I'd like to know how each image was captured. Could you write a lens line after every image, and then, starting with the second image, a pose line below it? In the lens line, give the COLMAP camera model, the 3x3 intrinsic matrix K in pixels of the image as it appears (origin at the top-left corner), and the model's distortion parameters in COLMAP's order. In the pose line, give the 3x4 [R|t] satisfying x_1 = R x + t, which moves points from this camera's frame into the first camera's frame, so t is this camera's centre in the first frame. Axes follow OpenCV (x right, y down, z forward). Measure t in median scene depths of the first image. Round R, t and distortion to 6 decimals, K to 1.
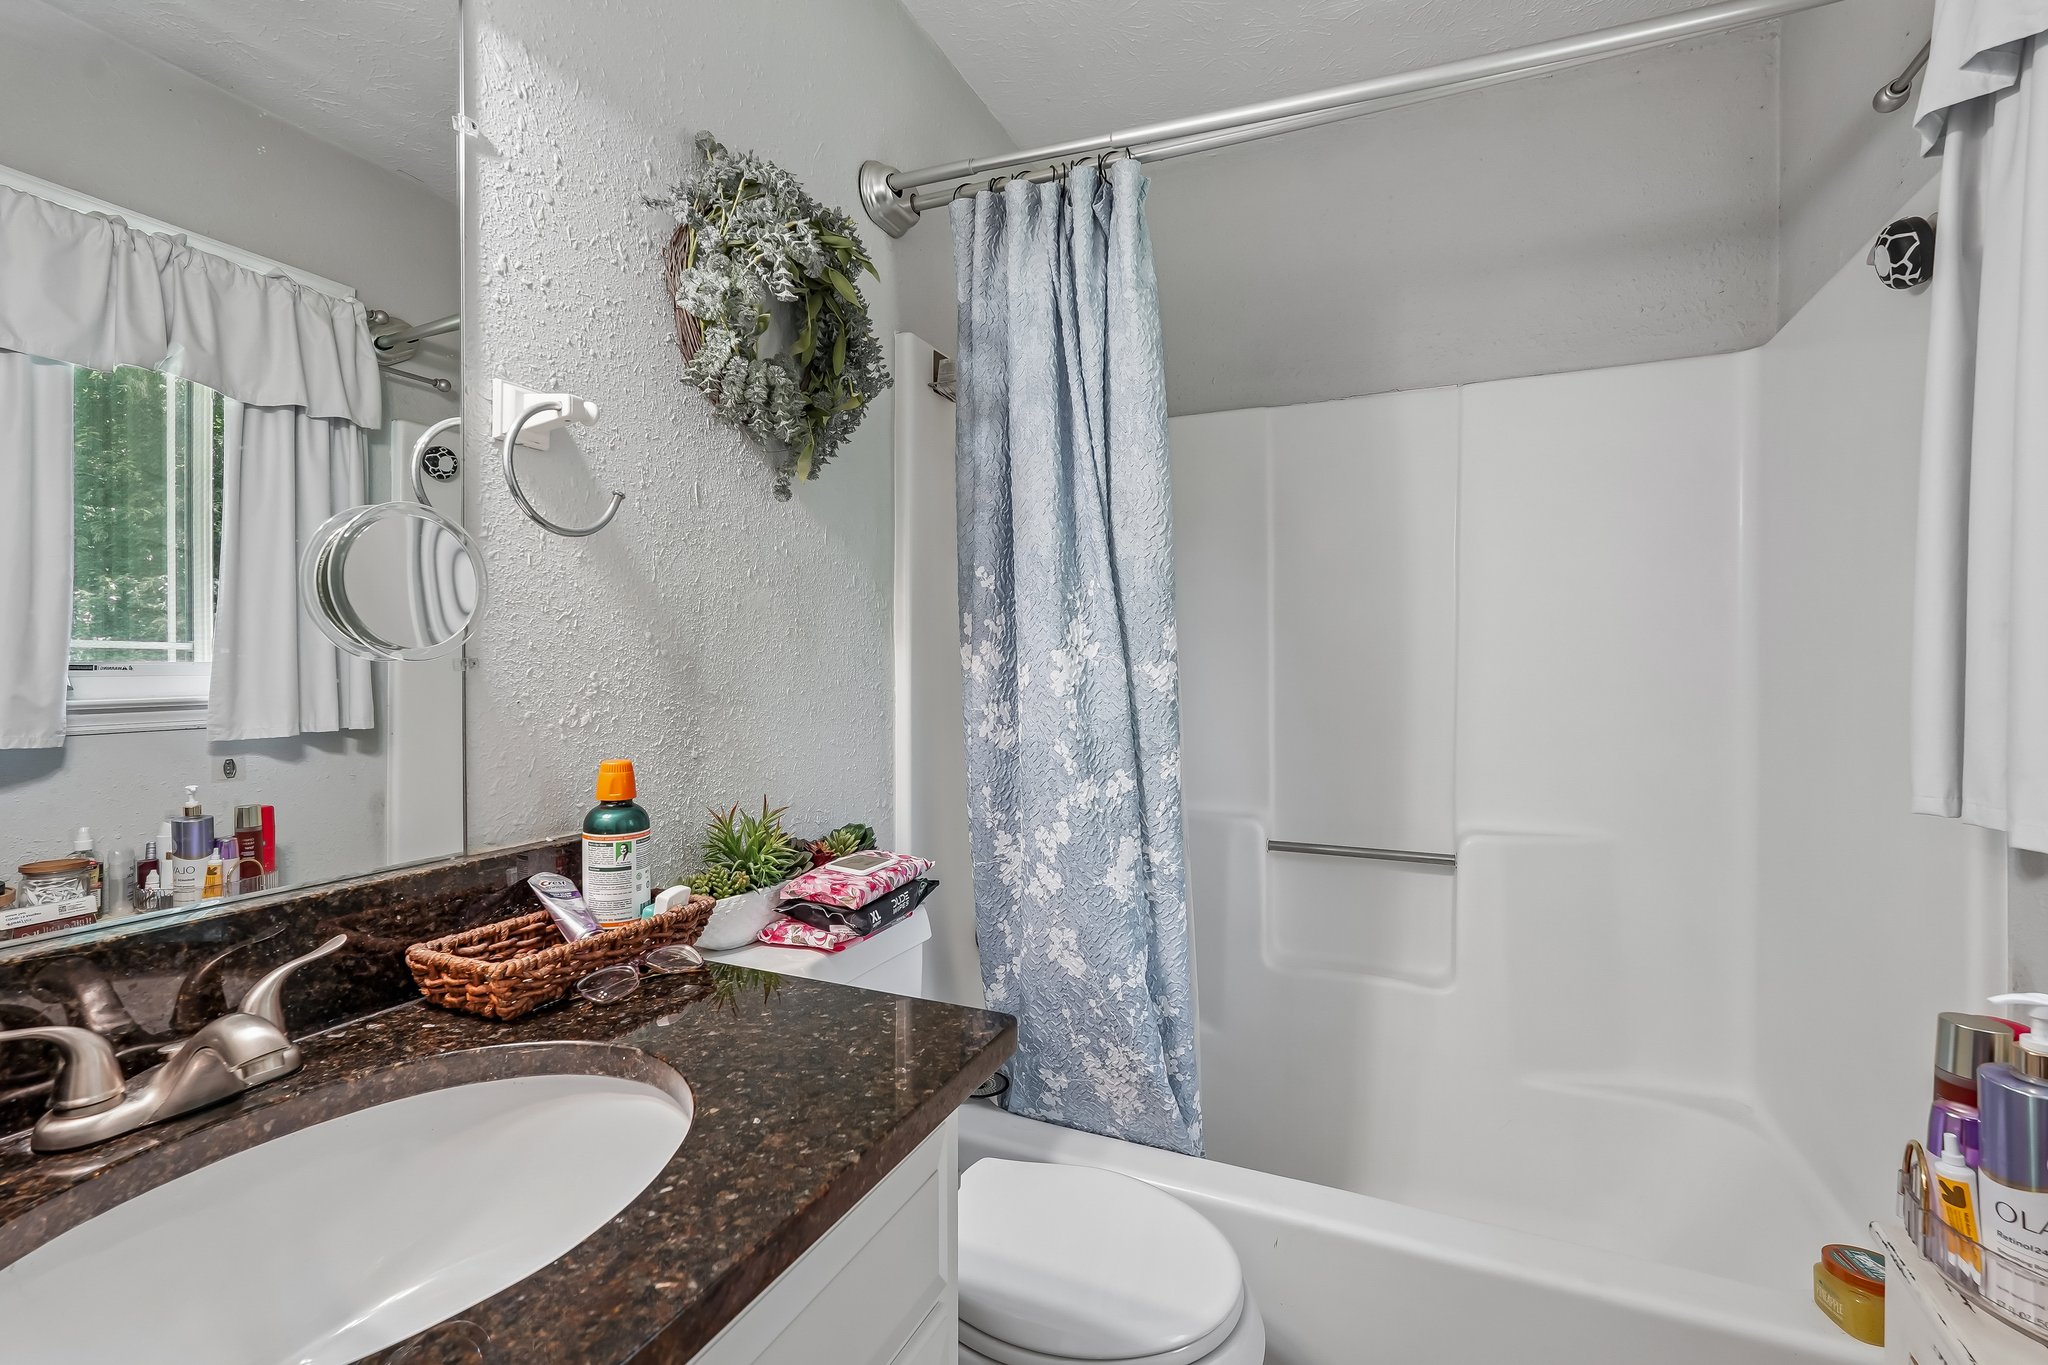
lens RADIAL K [[922.8, 0, 1024.0], [0, 922.8, 671.7], [0, 0, 1]] dist [-0.014003, 0.008713]
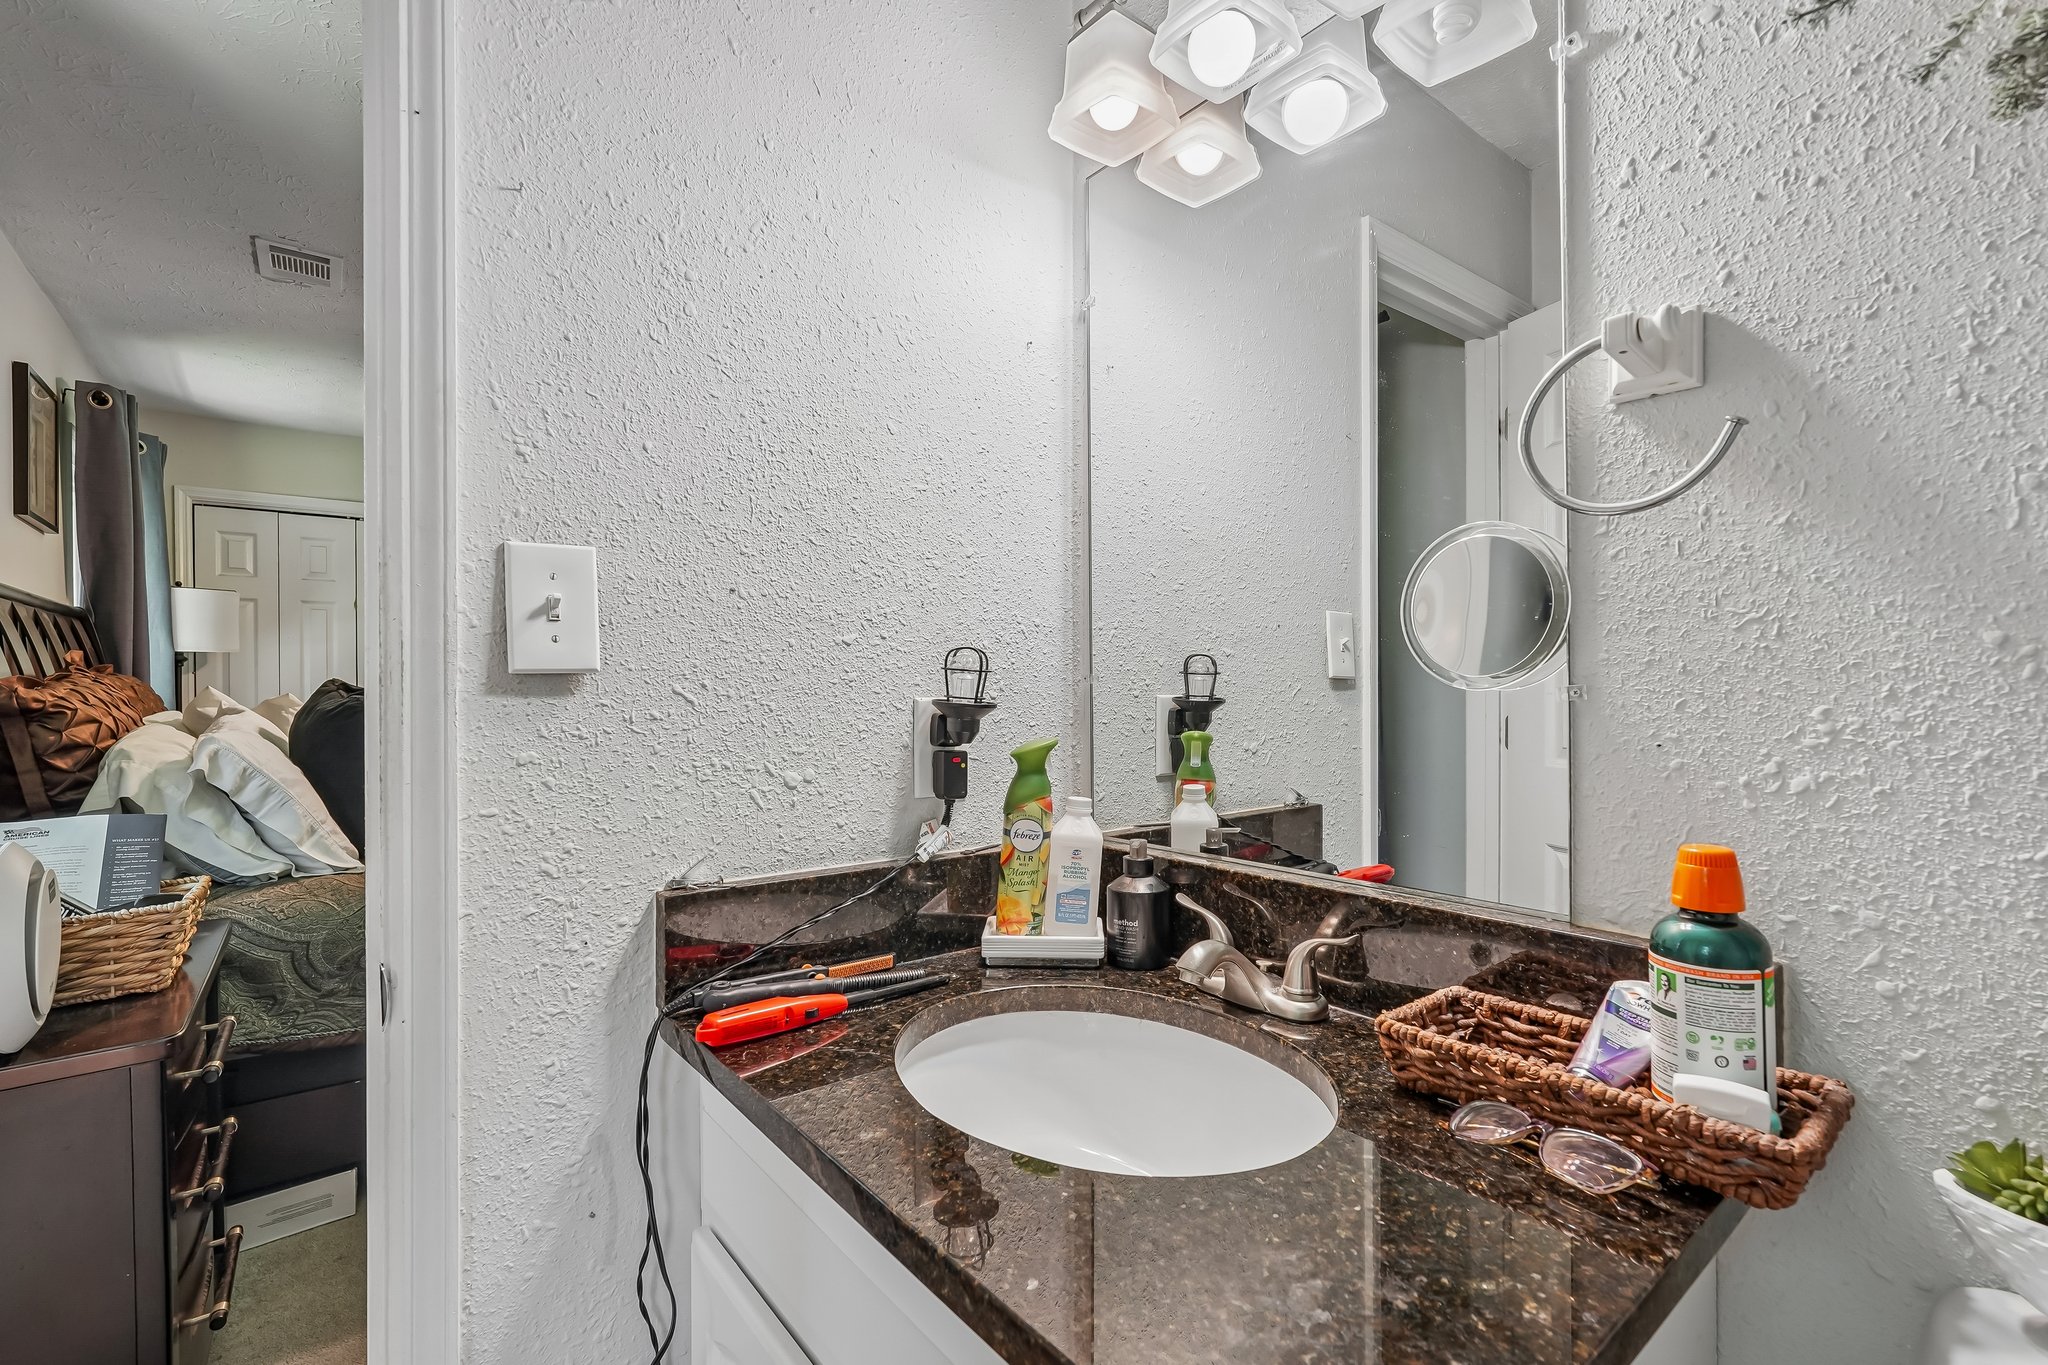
lens RADIAL K [[922.8, 0, 1021.3], [0, 922.8, 689.6], [0, 0, 1]] dist [-0.014003, 0.008713]
pose [[-0.472855, 0.001619, -0.881139, 0.337291], [-0.003542, 0.999987, 0.003738, -0.012045], [0.881133, 0.004889, -0.472843, 0.890151]]
